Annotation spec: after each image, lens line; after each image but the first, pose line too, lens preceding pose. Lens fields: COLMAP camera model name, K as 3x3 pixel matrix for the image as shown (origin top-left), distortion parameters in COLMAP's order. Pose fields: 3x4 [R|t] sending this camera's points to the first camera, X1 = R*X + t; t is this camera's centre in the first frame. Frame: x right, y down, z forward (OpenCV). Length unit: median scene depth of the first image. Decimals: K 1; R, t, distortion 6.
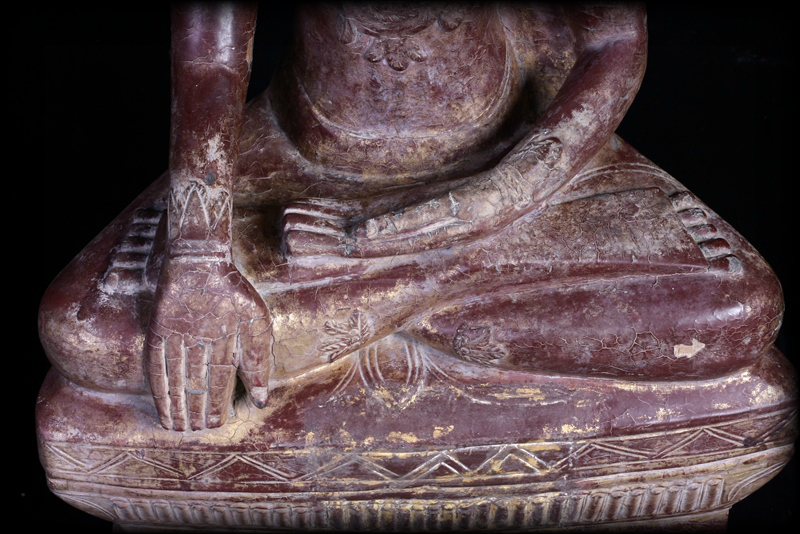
lens RADIAL K [[1954.1, 0, 400.0], [0, 1954.1, 267.0], [0, 0, 1]] dist [-0.102456, 0.044075]
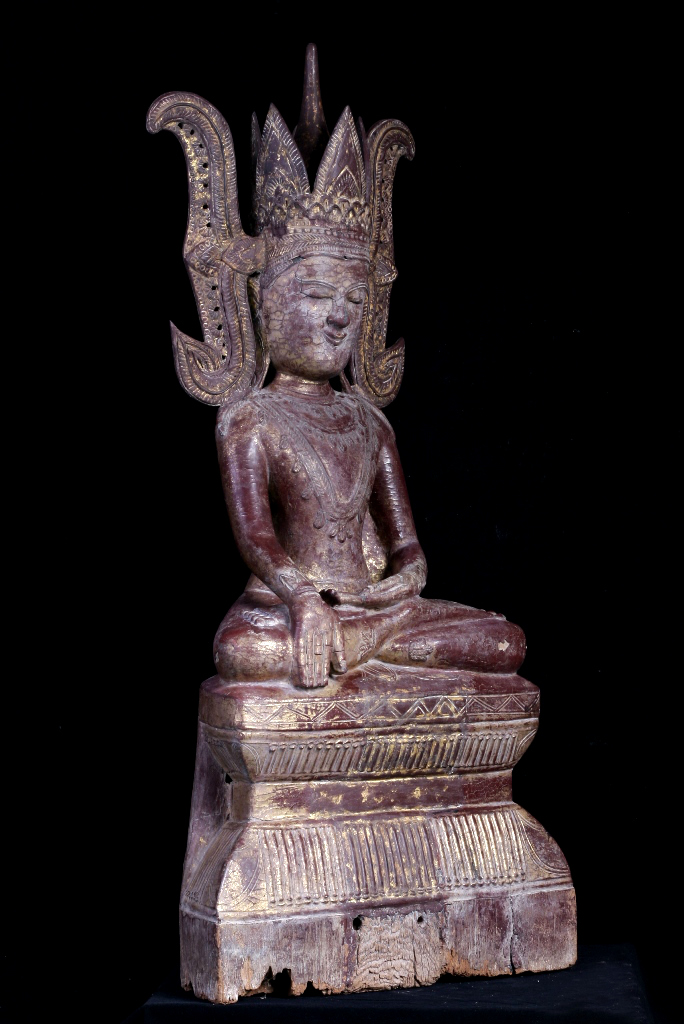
lens RADIAL K [[2686.6, 0, 344.9], [0, 2686.6, 495.3], [0, 0, 1]] dist [-0.078797, -0.339855]
pose [[0.801411, 0.050135, 0.596010, -1.684123], [0.336221, 0.786373, -0.518240, 1.326732], [-0.494668, 0.615714, 0.613351, -0.777427]]
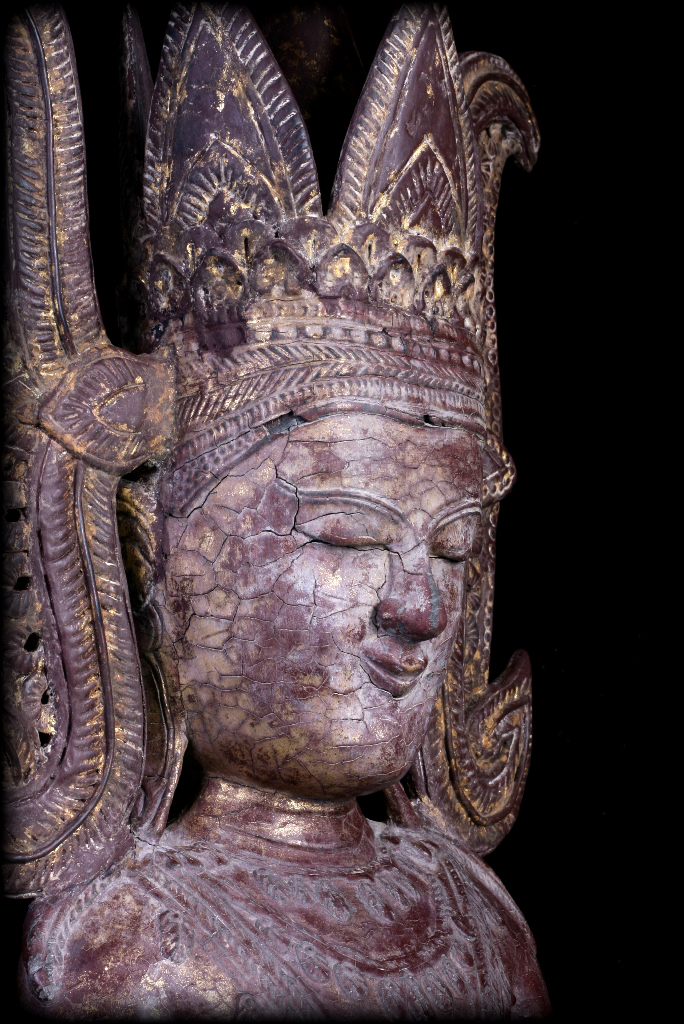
lens RADIAL K [[2578.6, 0, 361.2], [0, 2578.6, 507.9], [0, 0, 1]] dist [-0.105042, -0.468056]
pose [[0.723064, 0.094934, 0.684227, -0.615510], [0.405506, 0.743554, -0.531688, 0.136796], [-0.559235, 0.661902, 0.499141, 0.403605]]
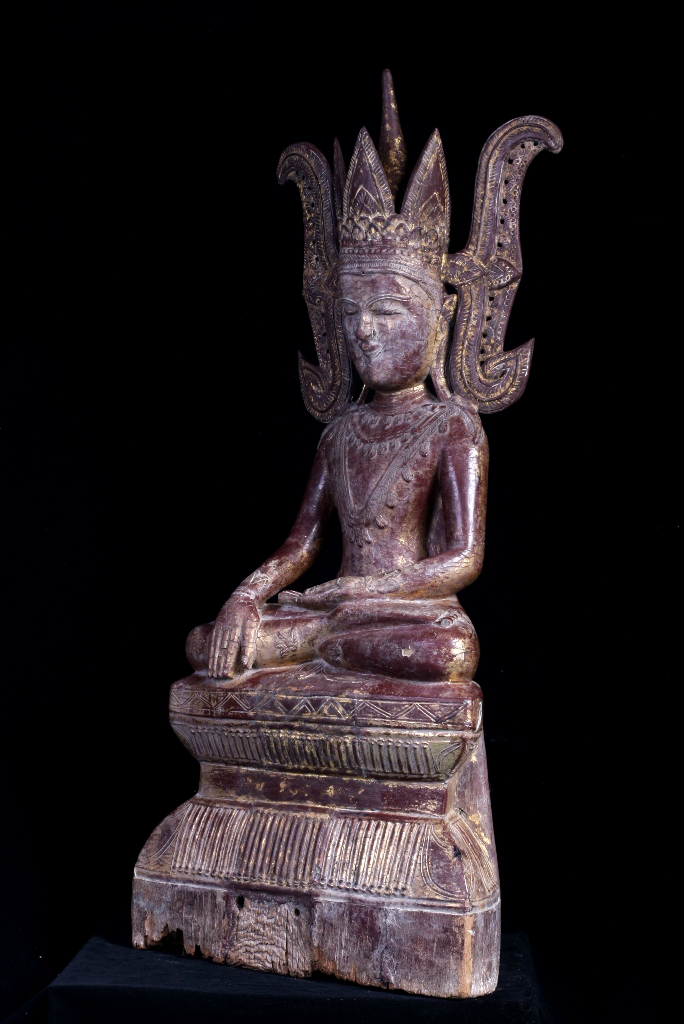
lens RADIAL K [[2501.3, 0, 342.0], [0, 2501.3, 512.0], [0, 0, 1]] dist [-0.102456, 0.044075]
pose [[0.777804, 0.031139, -0.627735, 1.694723], [-0.413502, 0.777524, -0.473786, 1.171001], [0.473325, 0.628082, 0.617637, -0.730911]]
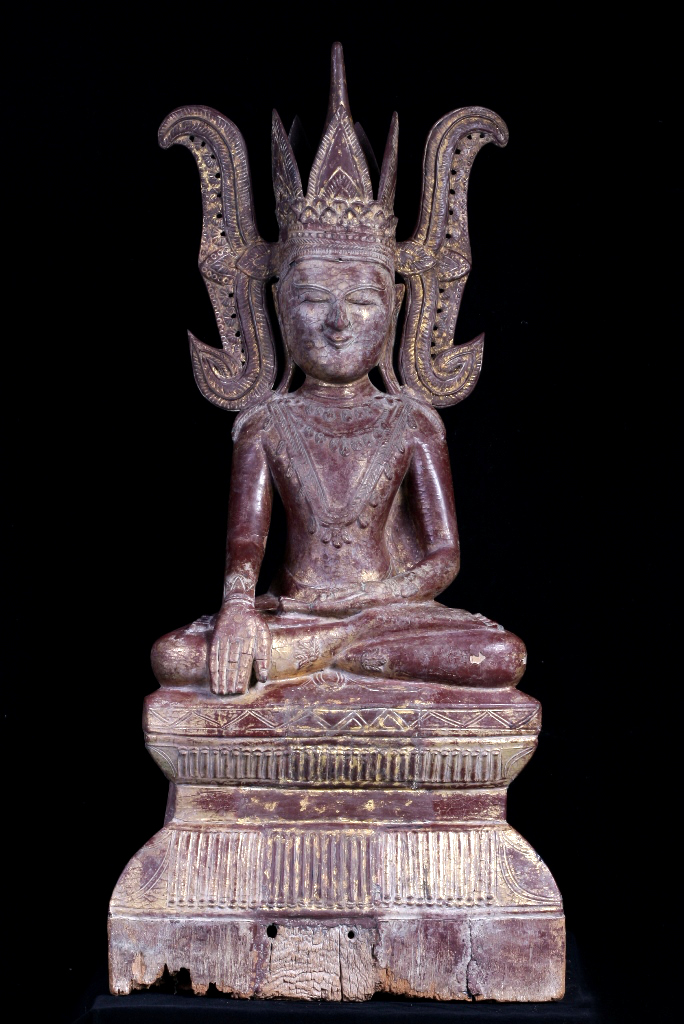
lens RADIAL K [[2686.6, 0, 344.9], [0, 2686.6, 495.3], [0, 0, 1]] dist [-0.078797, -0.339855]
pose [[0.999109, 0.041153, 0.009329, -0.021443], [-0.027570, 0.804007, -0.593980, 1.521446], [-0.031945, 0.593194, 0.804425, -1.300258]]
